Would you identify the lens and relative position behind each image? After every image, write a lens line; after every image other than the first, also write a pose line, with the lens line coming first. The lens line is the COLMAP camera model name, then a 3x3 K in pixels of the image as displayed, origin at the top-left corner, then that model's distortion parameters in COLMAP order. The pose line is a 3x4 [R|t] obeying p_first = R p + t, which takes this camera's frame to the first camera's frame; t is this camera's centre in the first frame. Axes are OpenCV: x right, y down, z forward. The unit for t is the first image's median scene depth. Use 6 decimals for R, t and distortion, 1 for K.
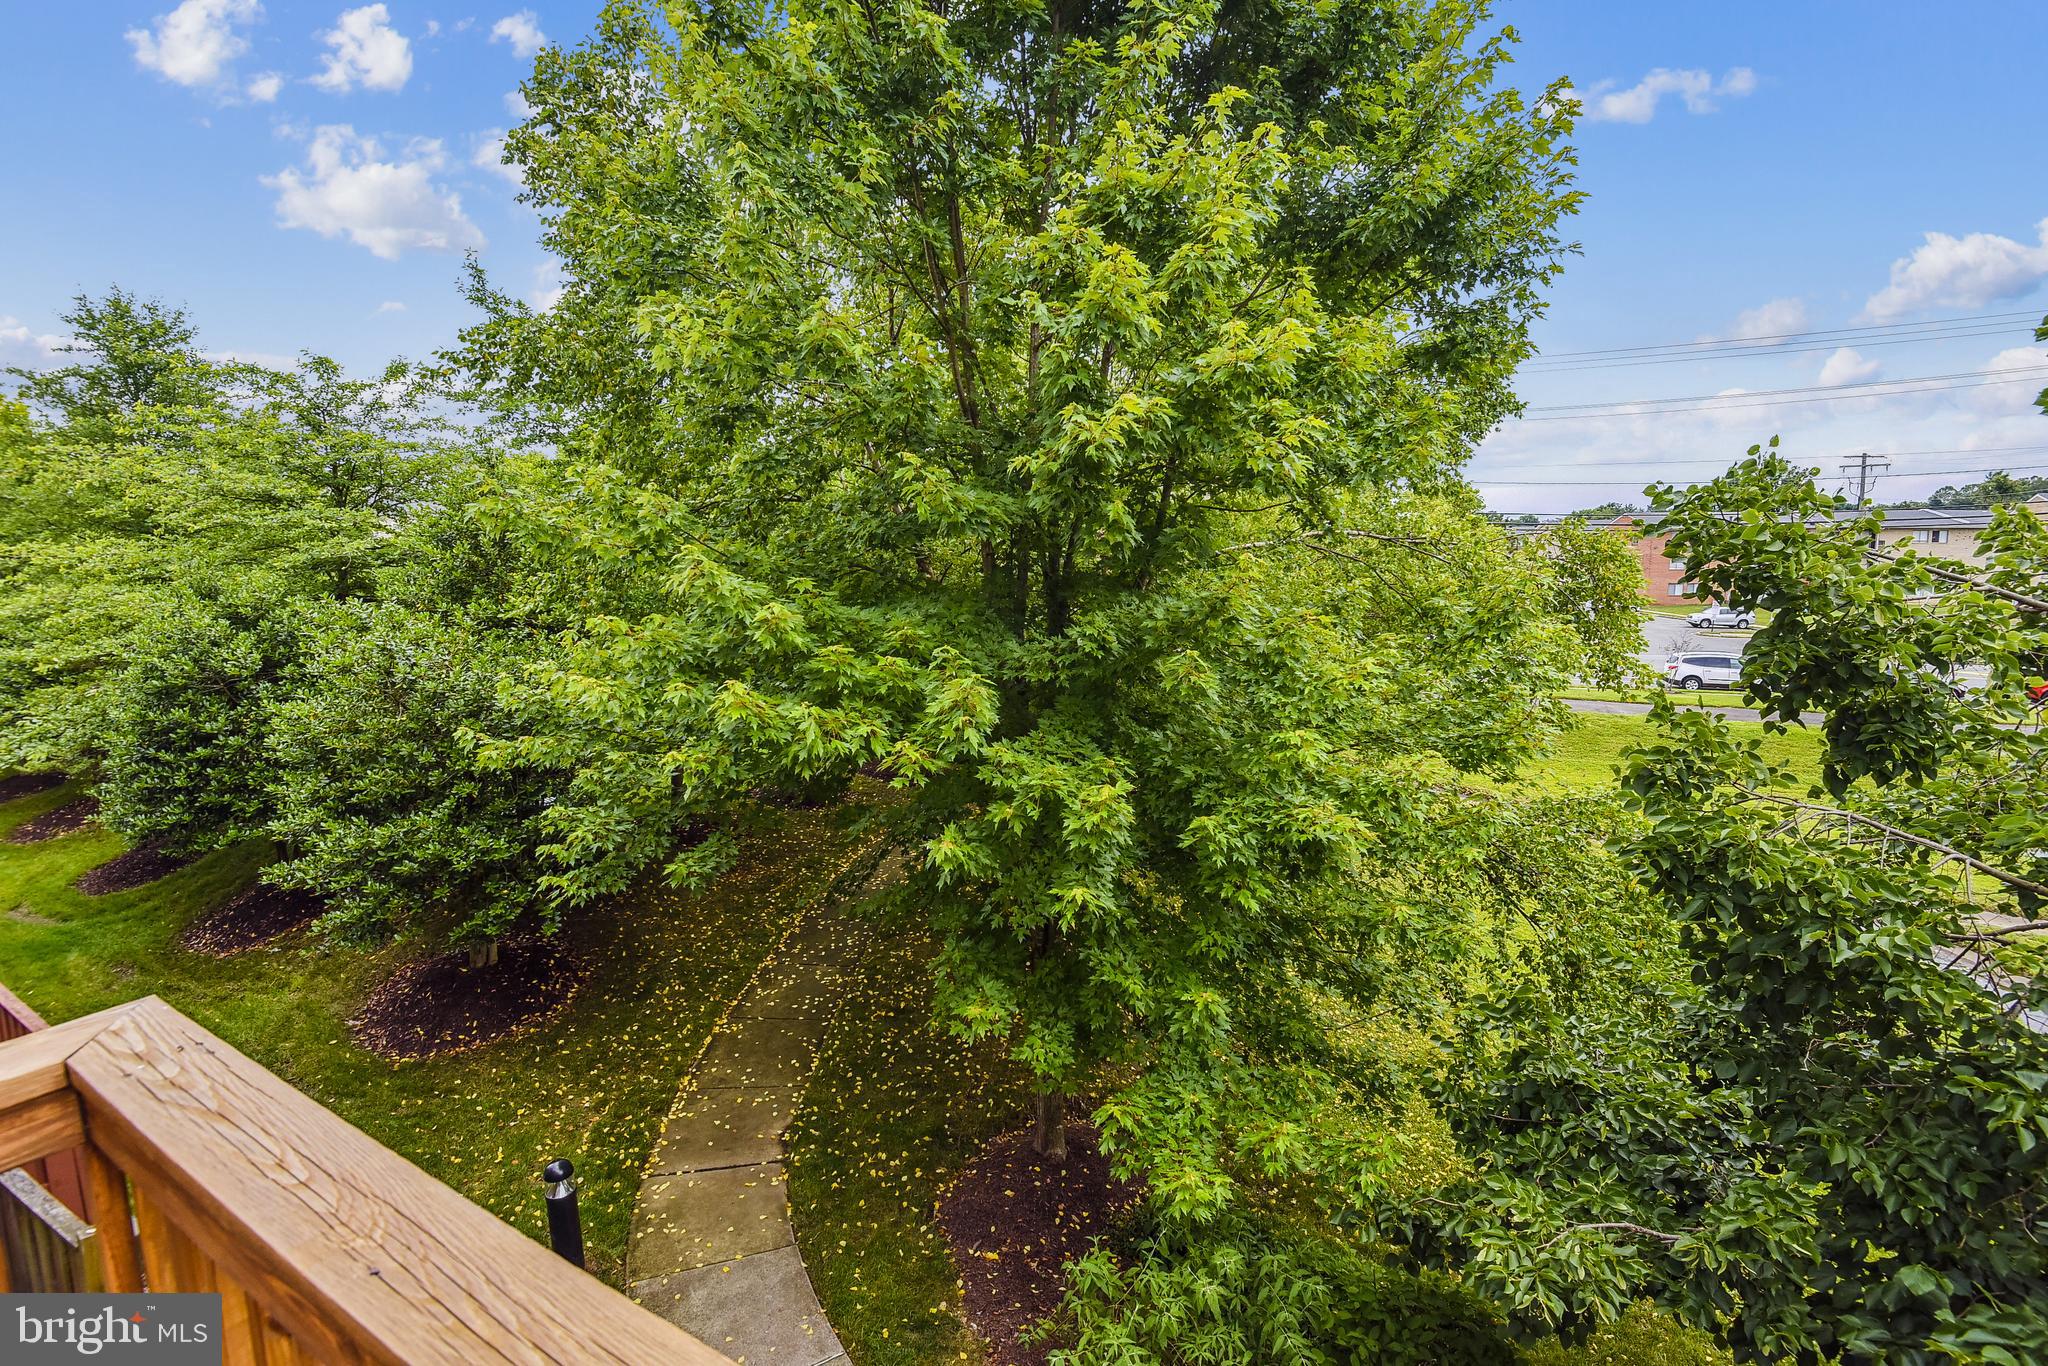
lens RADIAL K [[956.2, 0, 1012.2], [0, 956.2, 686.6], [0, 0, 1]] dist [-0.038927, -0.000357]
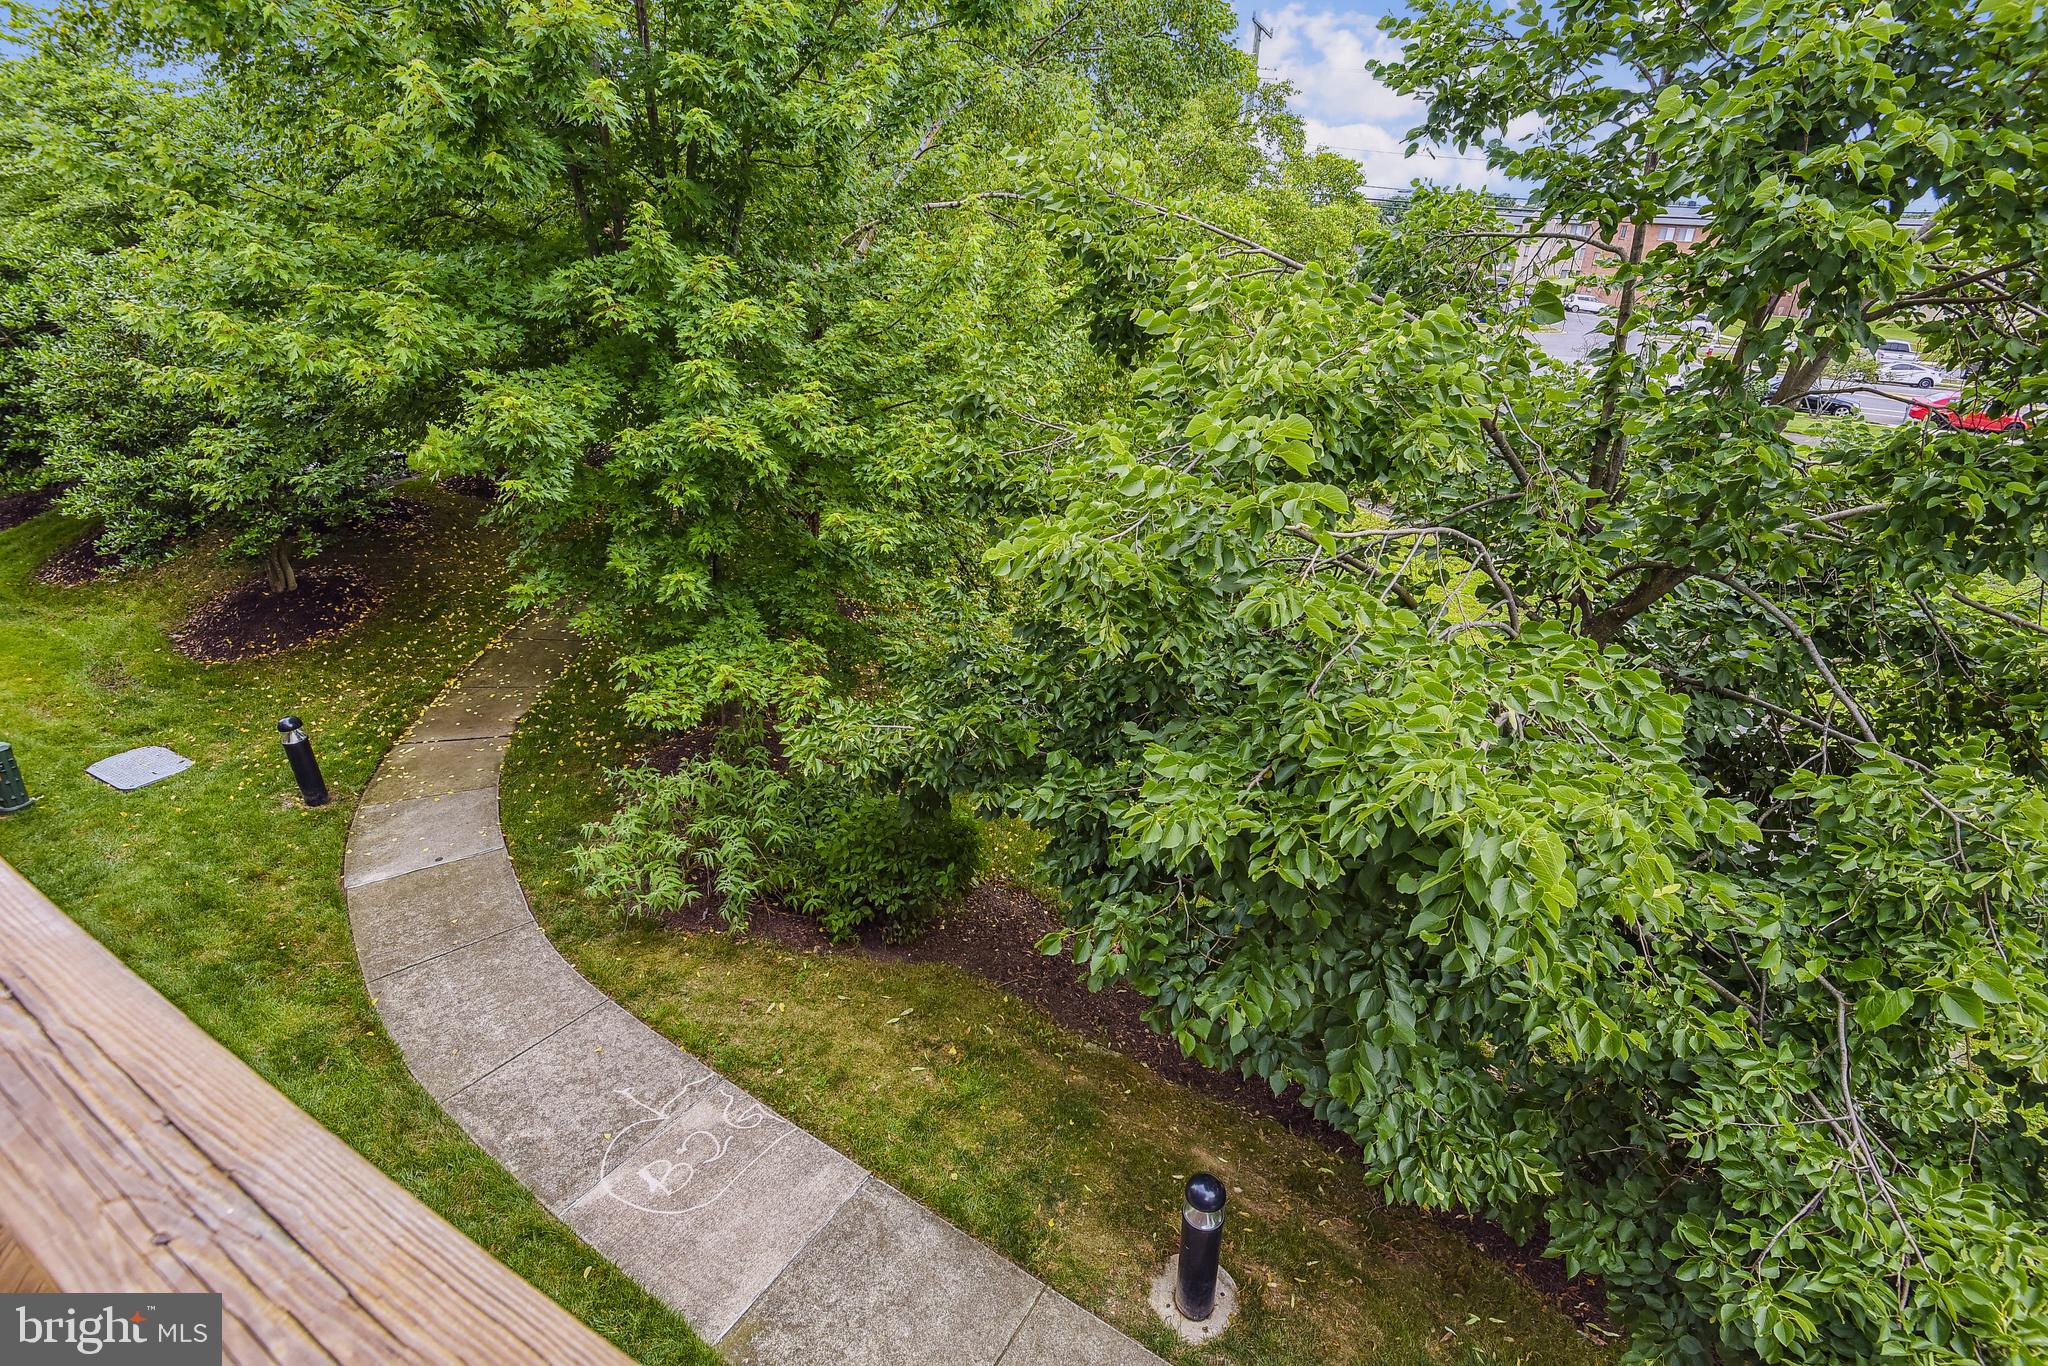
lens RADIAL K [[956.2, 0, 1012.2], [0, 956.2, 686.6], [0, 0, 1]] dist [-0.038927, -0.000357]
pose [[0.999465, 0.022122, 0.024103, 0.370875], [-0.028513, 0.950243, 0.310201, 0.030878], [-0.016041, -0.310722, 0.950365, -0.172883]]
